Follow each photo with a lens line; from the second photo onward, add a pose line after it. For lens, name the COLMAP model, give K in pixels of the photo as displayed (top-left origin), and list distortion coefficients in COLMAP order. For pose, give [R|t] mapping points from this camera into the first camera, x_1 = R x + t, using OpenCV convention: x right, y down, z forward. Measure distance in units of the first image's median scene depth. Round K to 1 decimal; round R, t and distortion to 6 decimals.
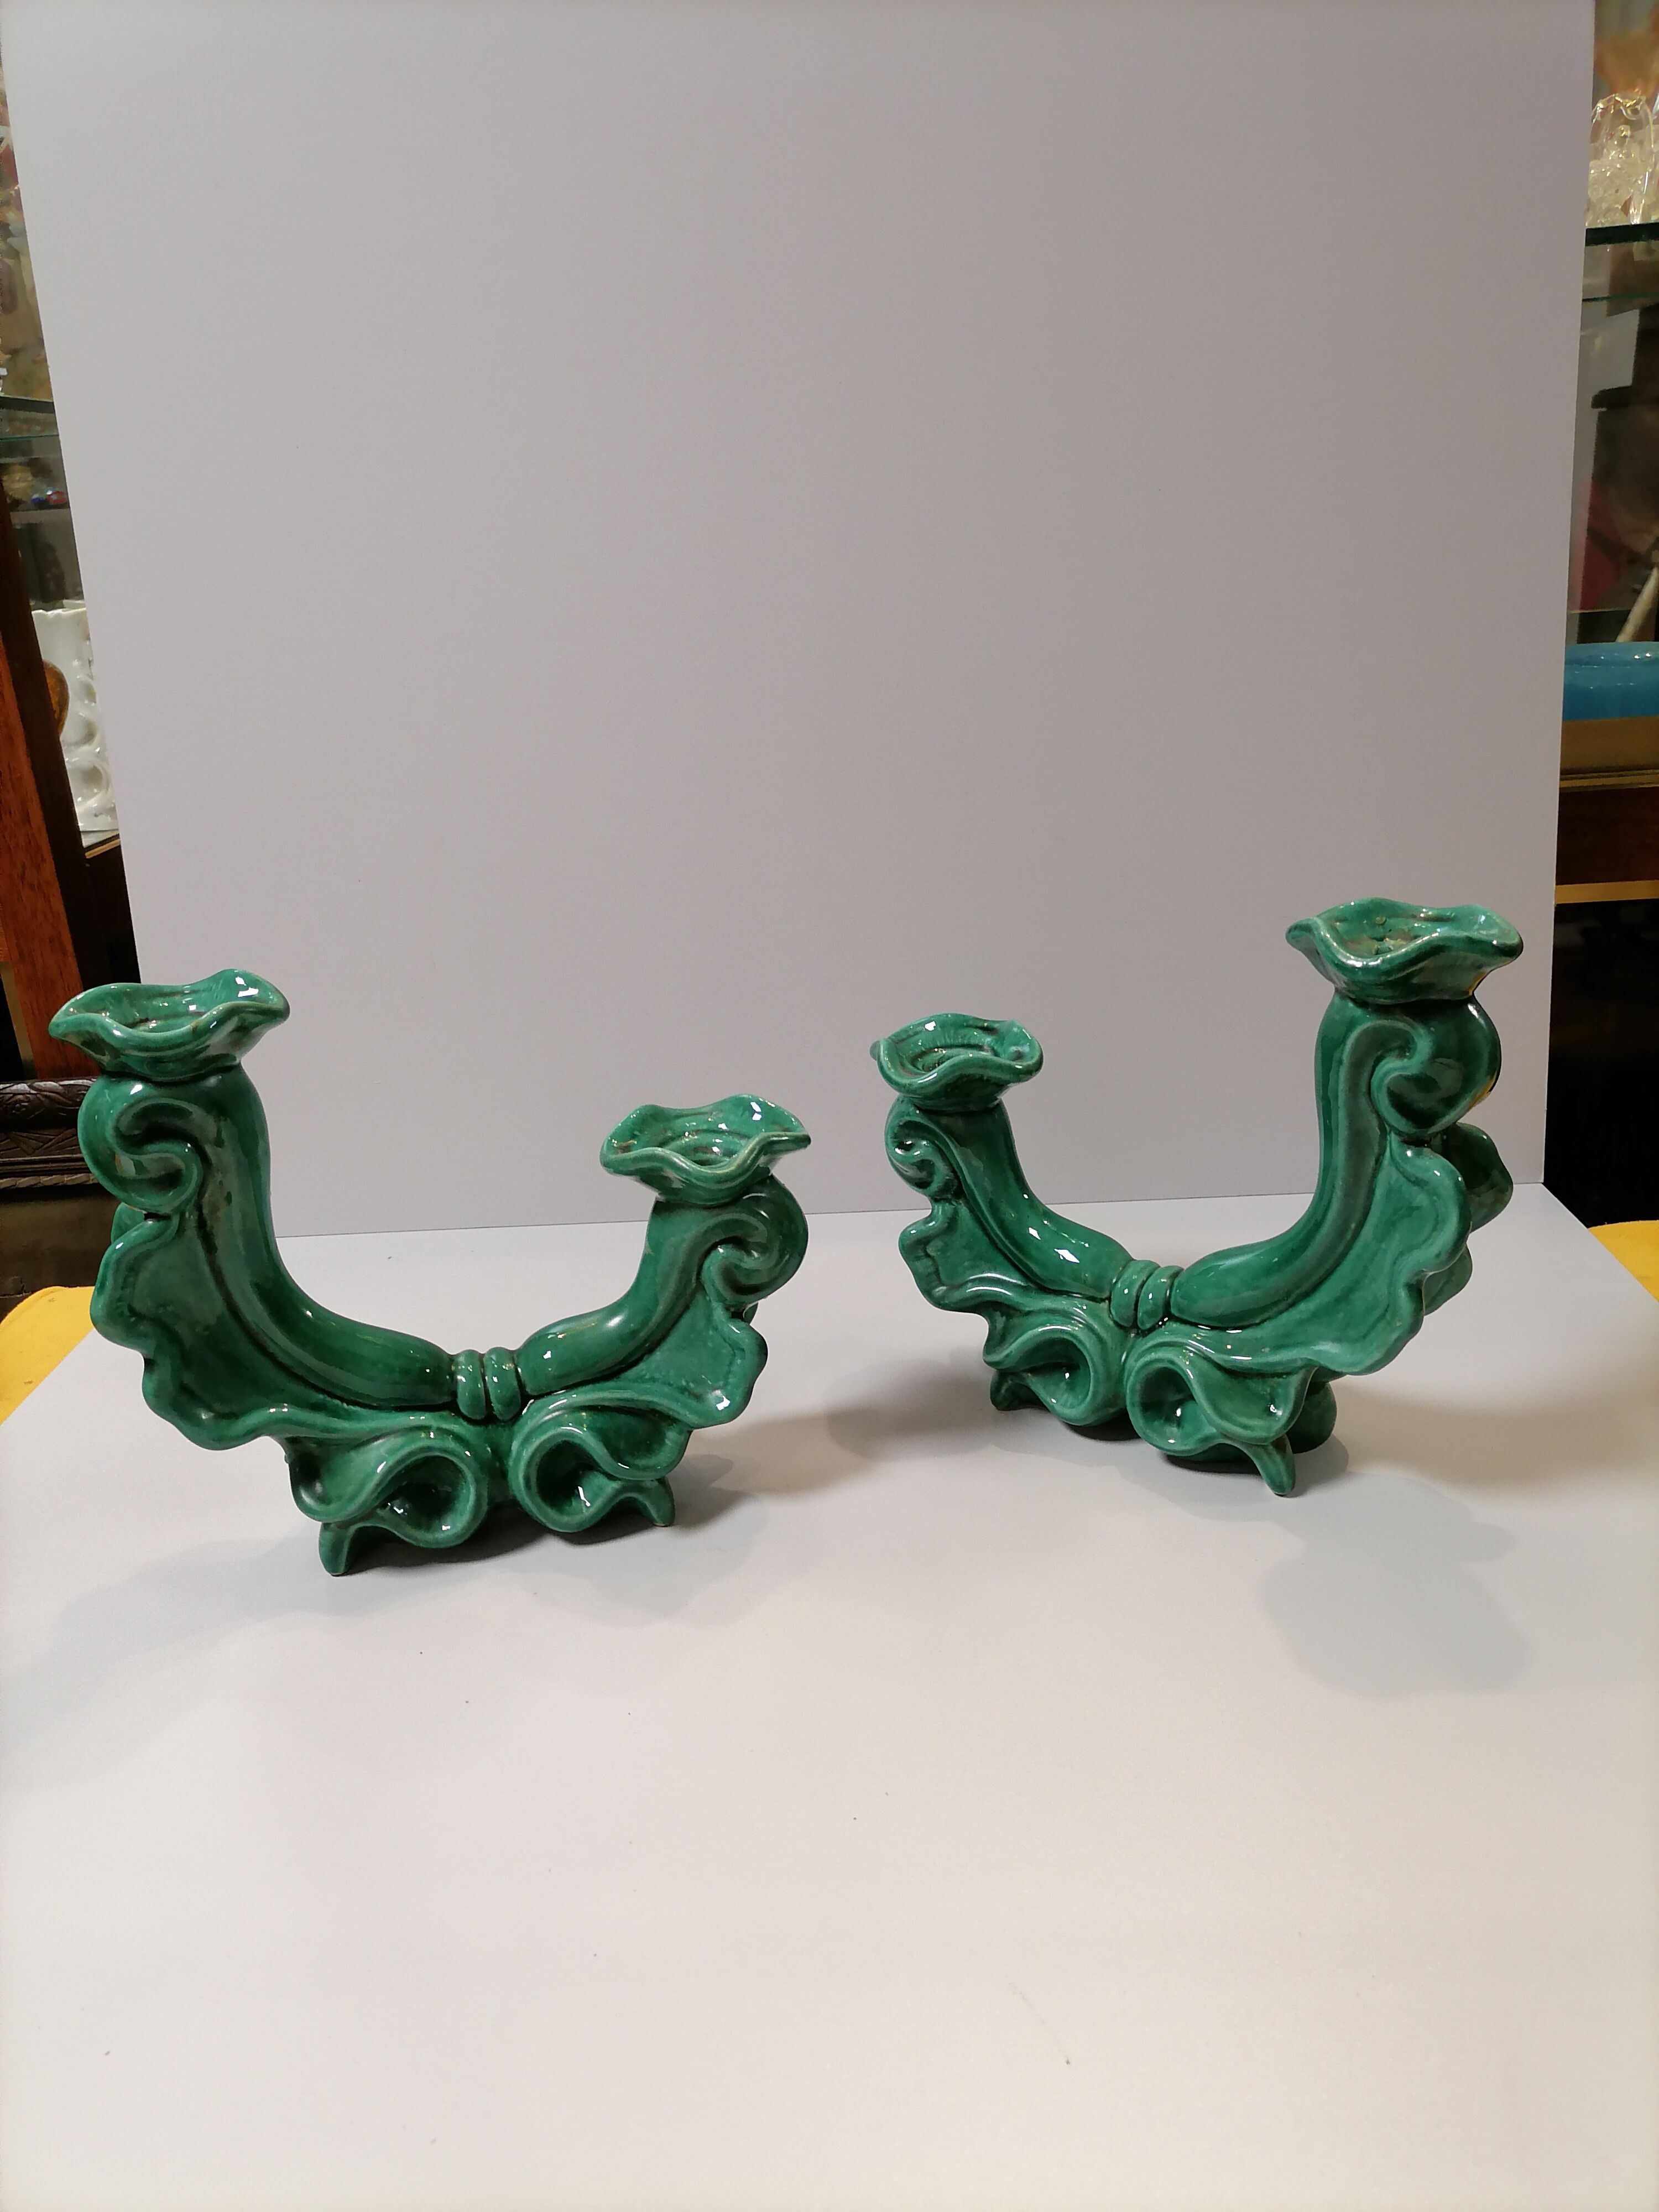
lens RADIAL K [[1703.9, 0, 836.3], [0, 1703.9, 1115.7], [0, 0, 1]] dist [0.057440, 0.007862]
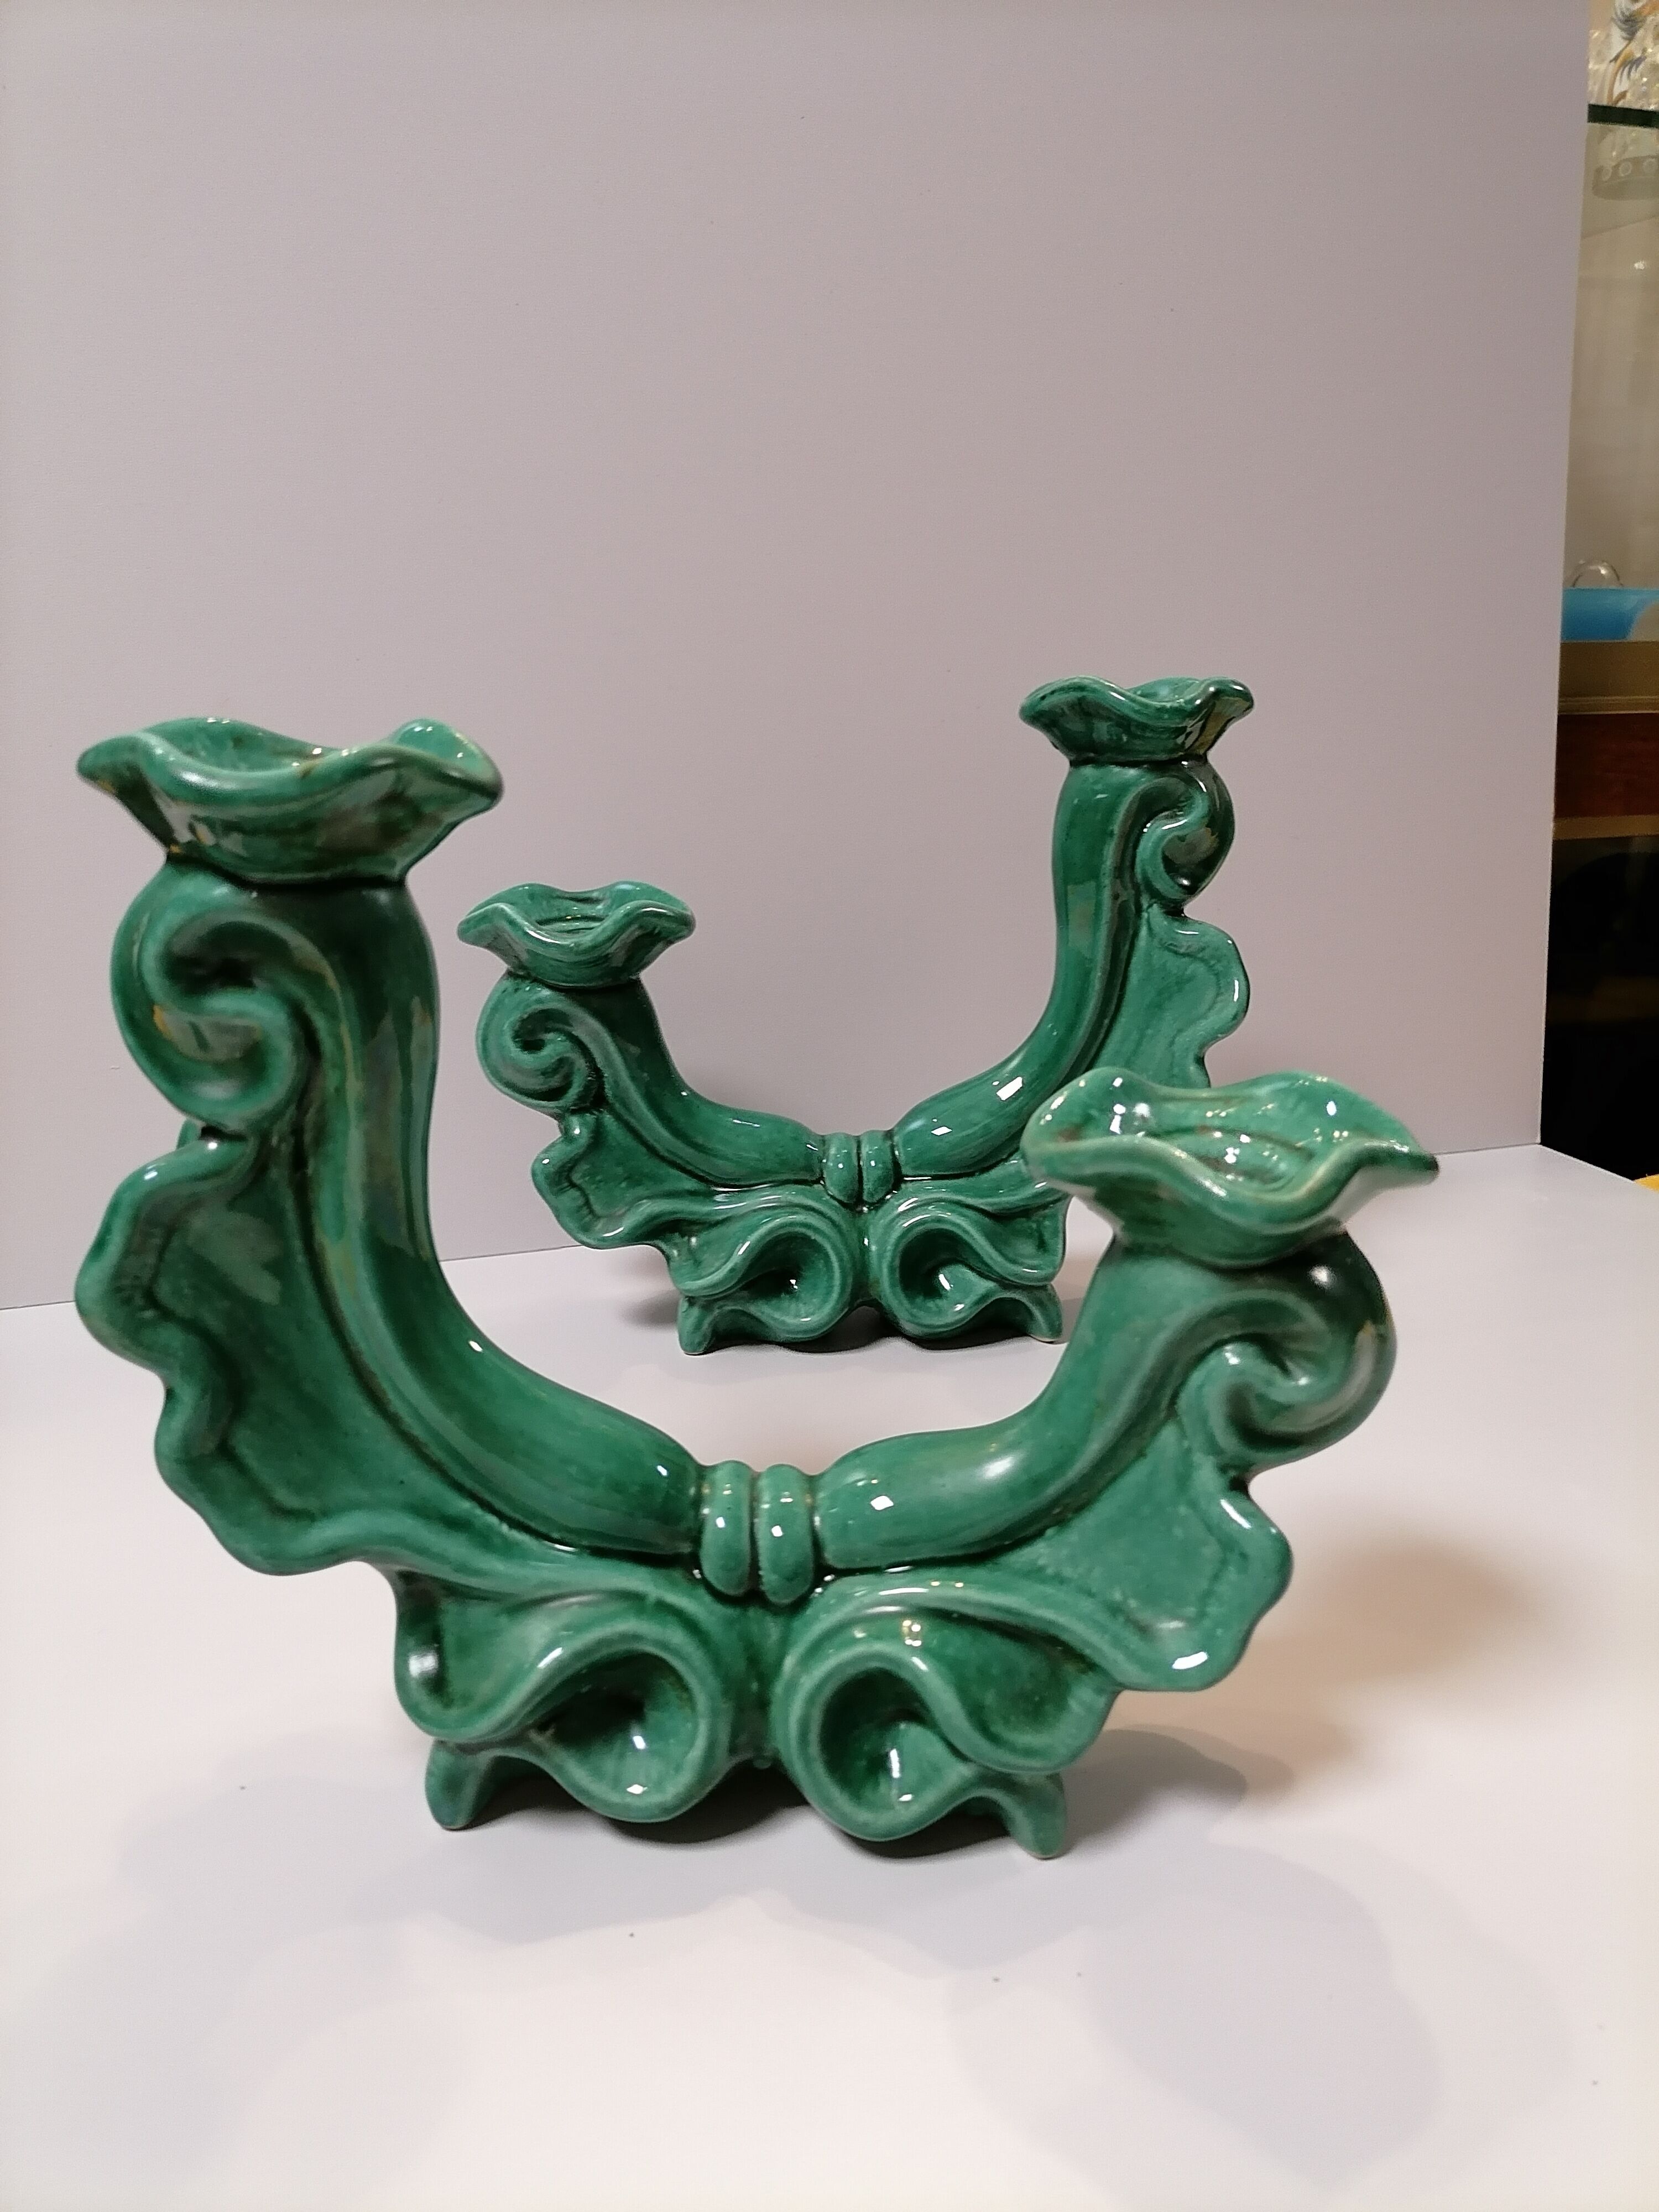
lens RADIAL K [[1703.9, 0, 822.6], [0, 1703.9, 1118.3], [0, 0, 1]] dist [0.057440, 0.007862]
pose [[0.972725, 0.127999, -0.193446, -0.095781], [-0.138743, 0.989395, -0.042996, 0.047106], [0.185891, 0.068663, 0.980168, 0.463237]]
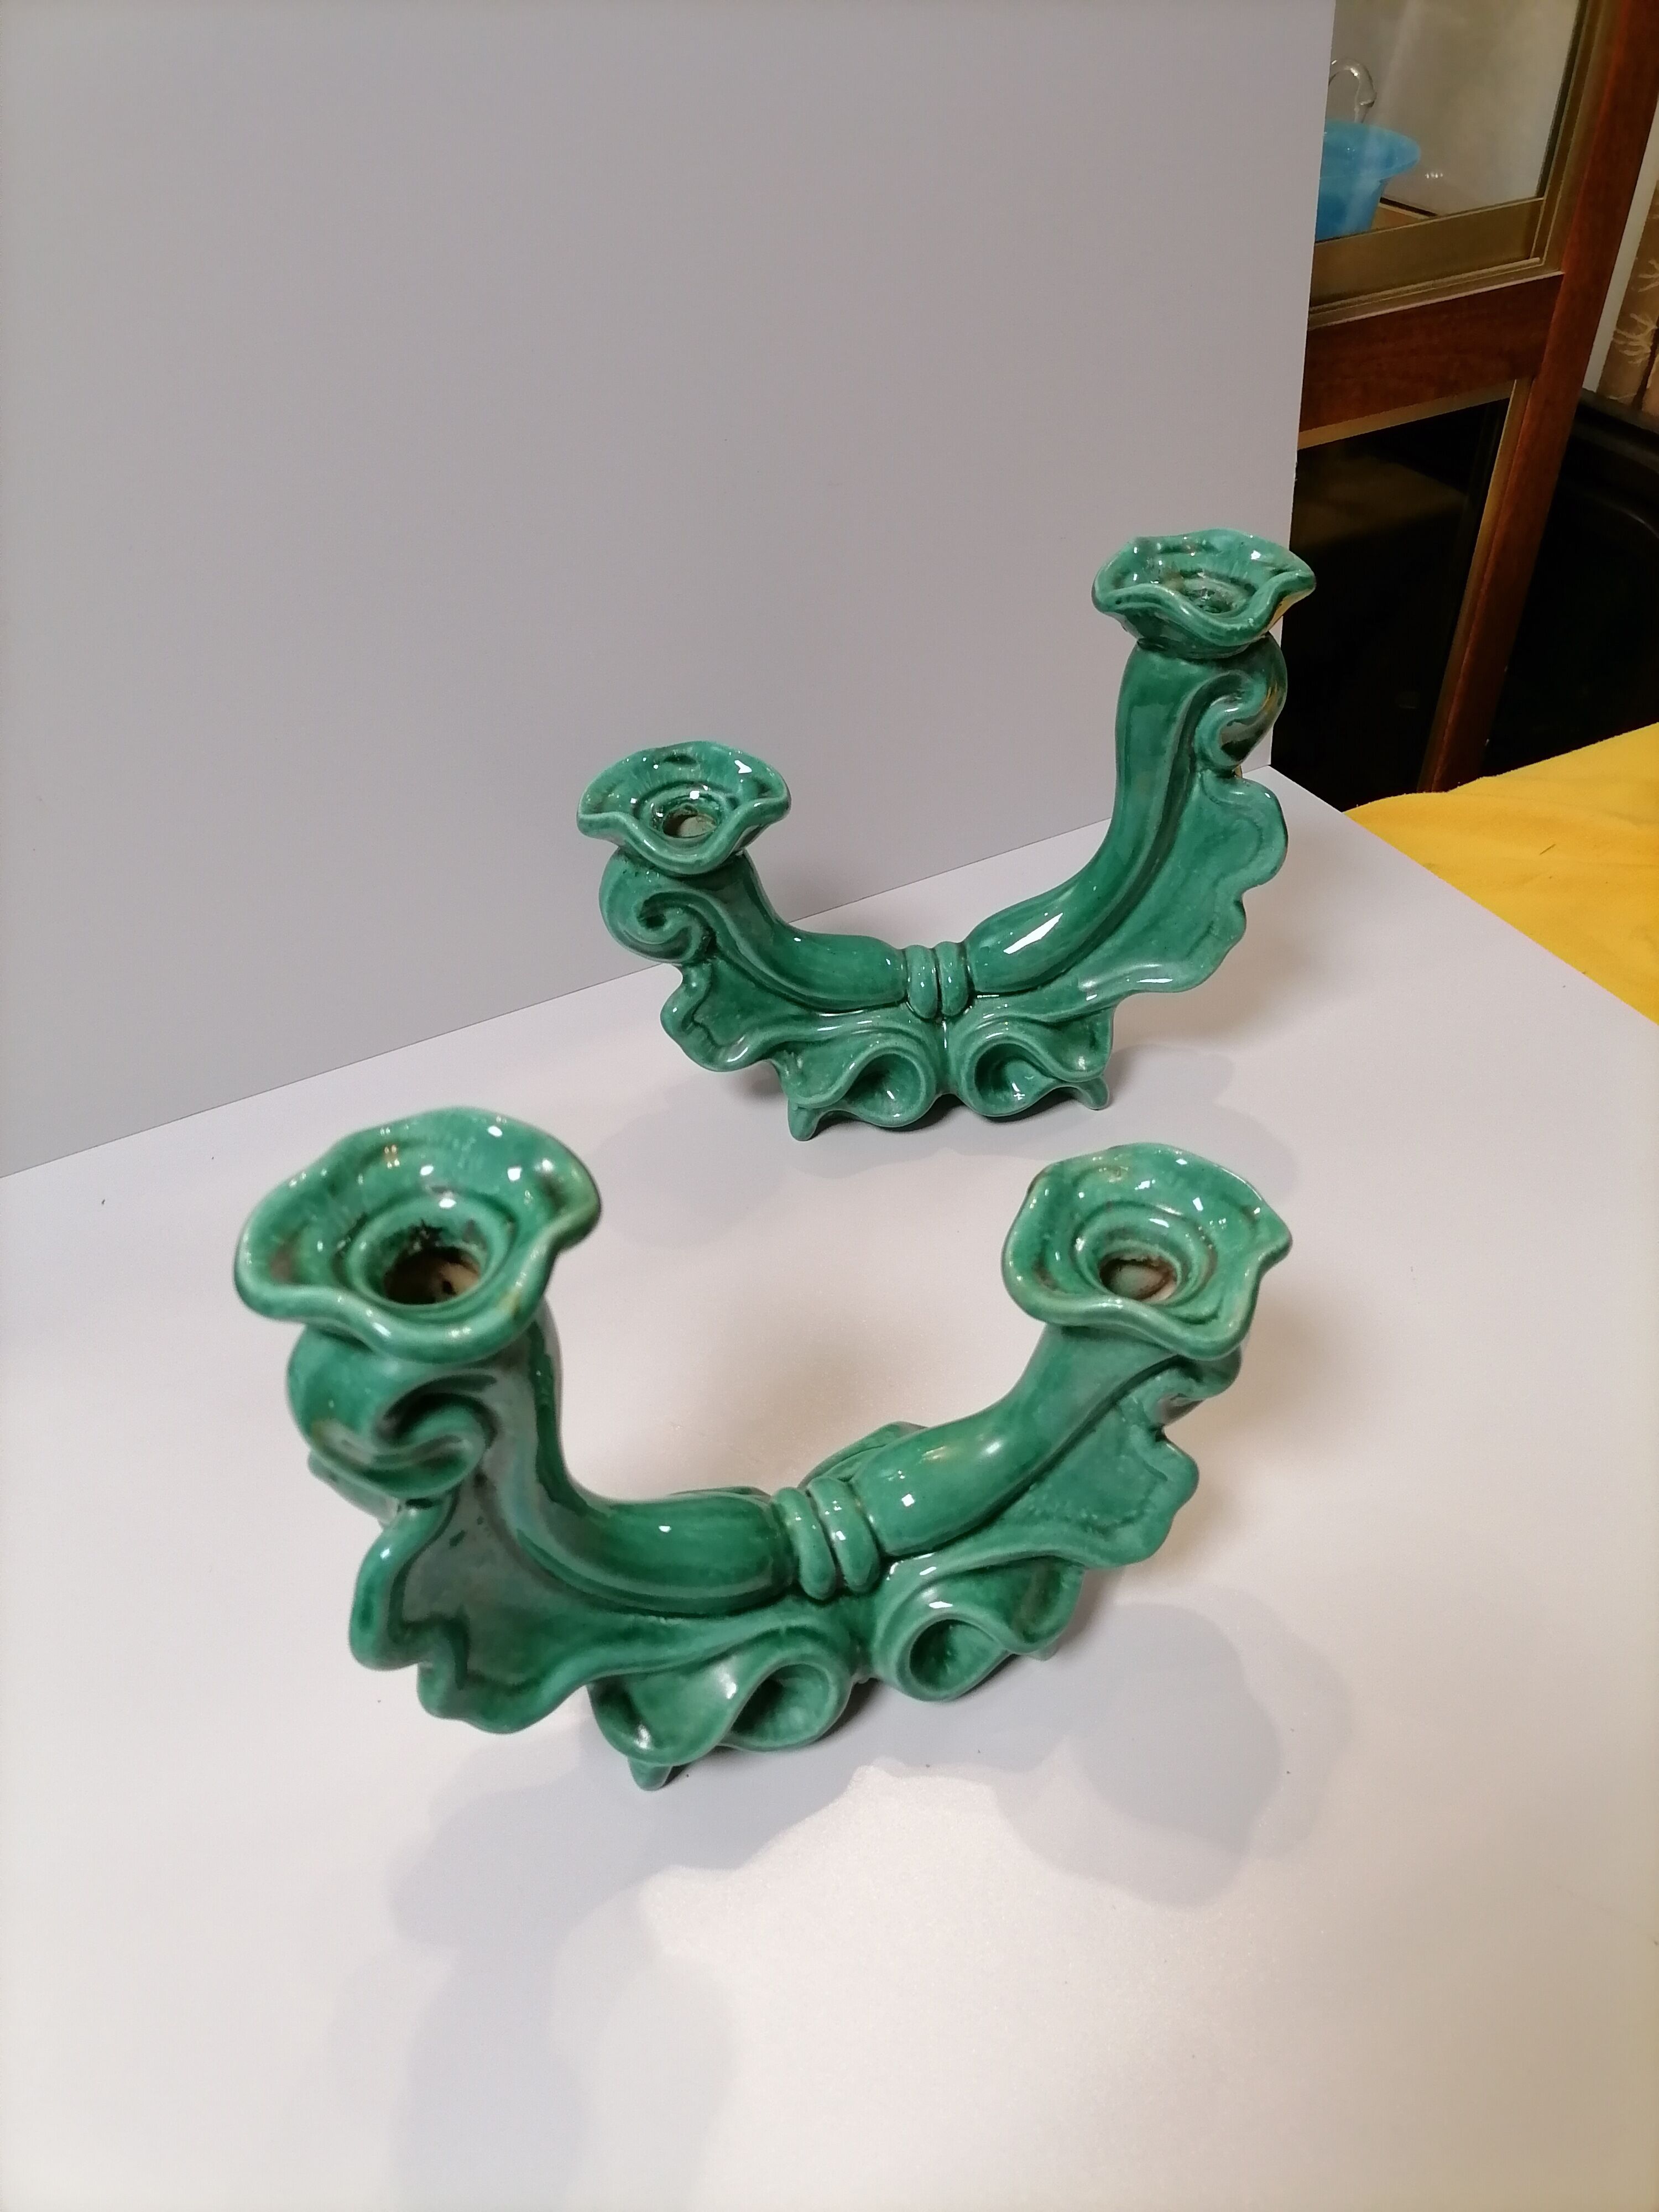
lens RADIAL K [[1703.9, 0, 830.9], [0, 1703.9, 1109.0], [0, 0, 1]] dist [0.057440, 0.007862]
pose [[0.984201, 0.151991, -0.090813, -0.204016], [-0.103178, 0.909168, 0.403444, -0.307514], [0.143884, -0.387700, 0.910487, 0.363540]]
